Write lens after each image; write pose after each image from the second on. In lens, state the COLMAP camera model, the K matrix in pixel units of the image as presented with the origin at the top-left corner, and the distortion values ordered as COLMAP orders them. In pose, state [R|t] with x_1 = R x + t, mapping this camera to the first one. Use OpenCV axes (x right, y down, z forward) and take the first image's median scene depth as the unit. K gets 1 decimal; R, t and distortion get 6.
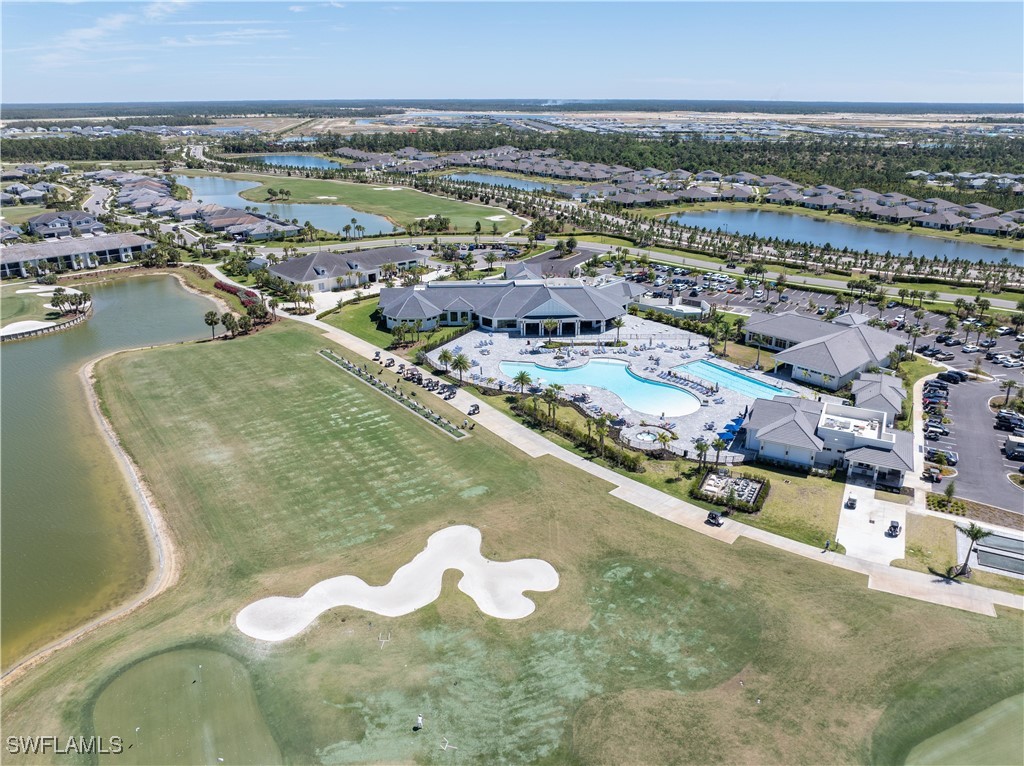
lens RADIAL K [[721.7, 0, 509.6], [0, 721.7, 382.7], [0, 0, 1]] dist [-0.056357, 0.030154]
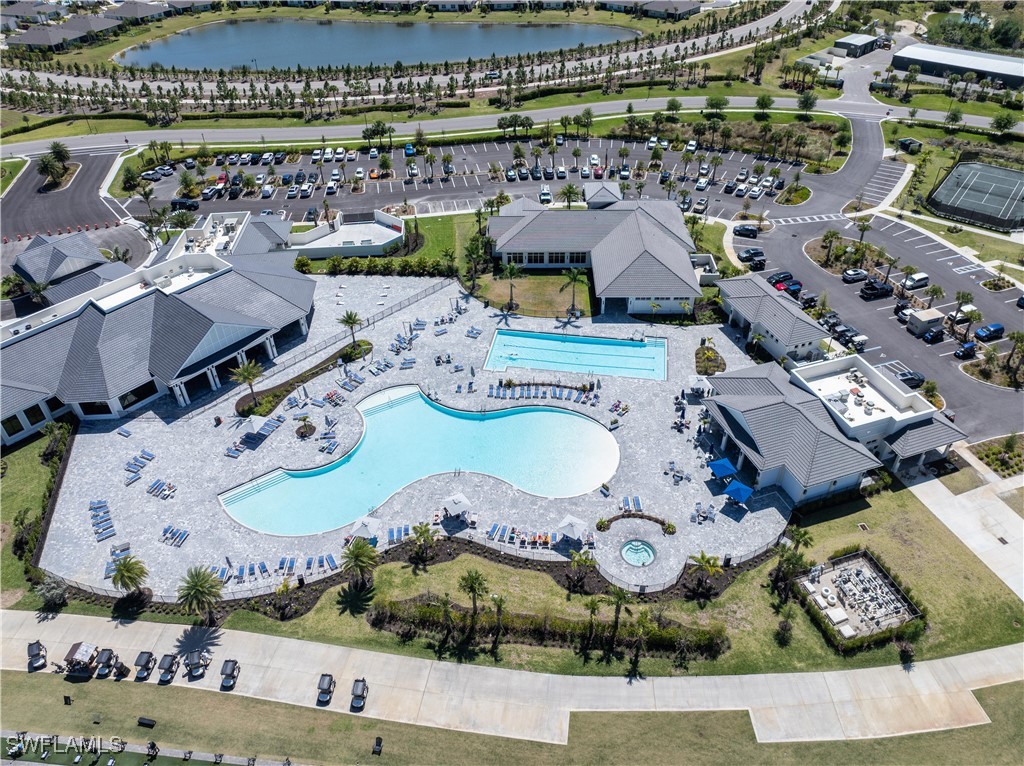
lens RADIAL K [[721.7, 0, 512.8], [0, 721.7, 384.8], [0, 0, 1]] dist [-0.056357, 0.030154]
pose [[0.692126, -0.450766, 0.563711, -0.104369], [0.277801, 0.887207, 0.368362, -0.206057], [-0.666174, -0.098353, 0.739283, 0.464276]]
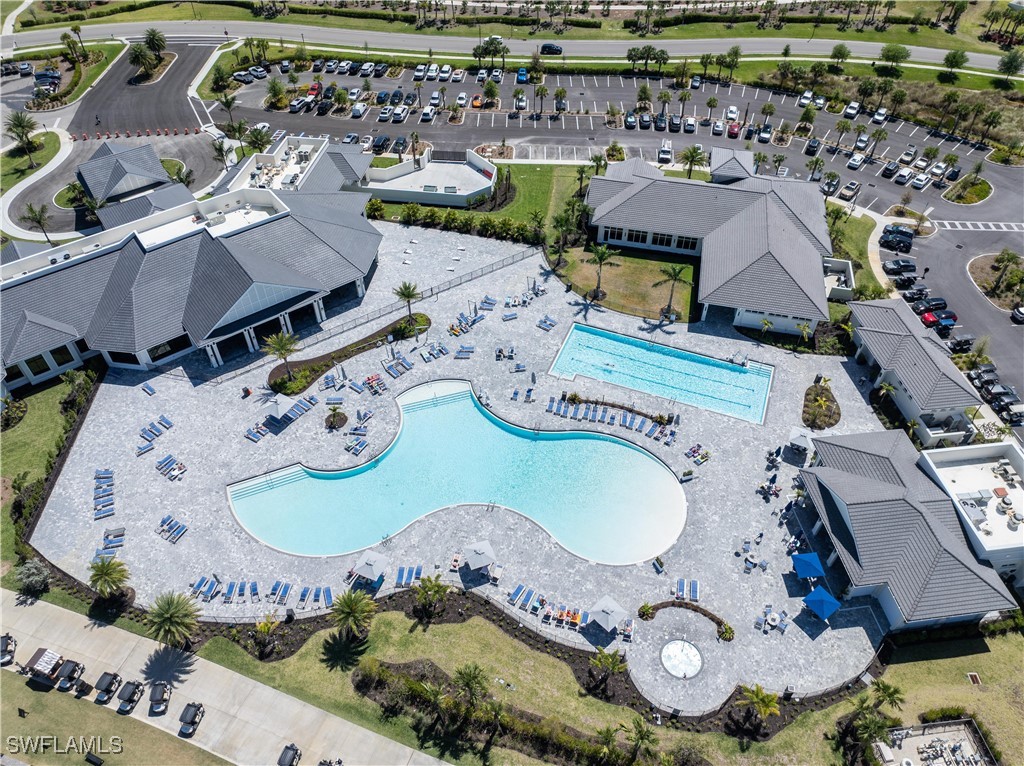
lens RADIAL K [[721.7, 0, 510.8], [0, 721.7, 383.2], [0, 0, 1]] dist [-0.056357, 0.030154]
pose [[0.825270, -0.393547, 0.405031, -0.018354], [0.198600, 0.873635, 0.444207, -0.230133], [-0.528666, -0.286152, 0.799143, 0.520590]]
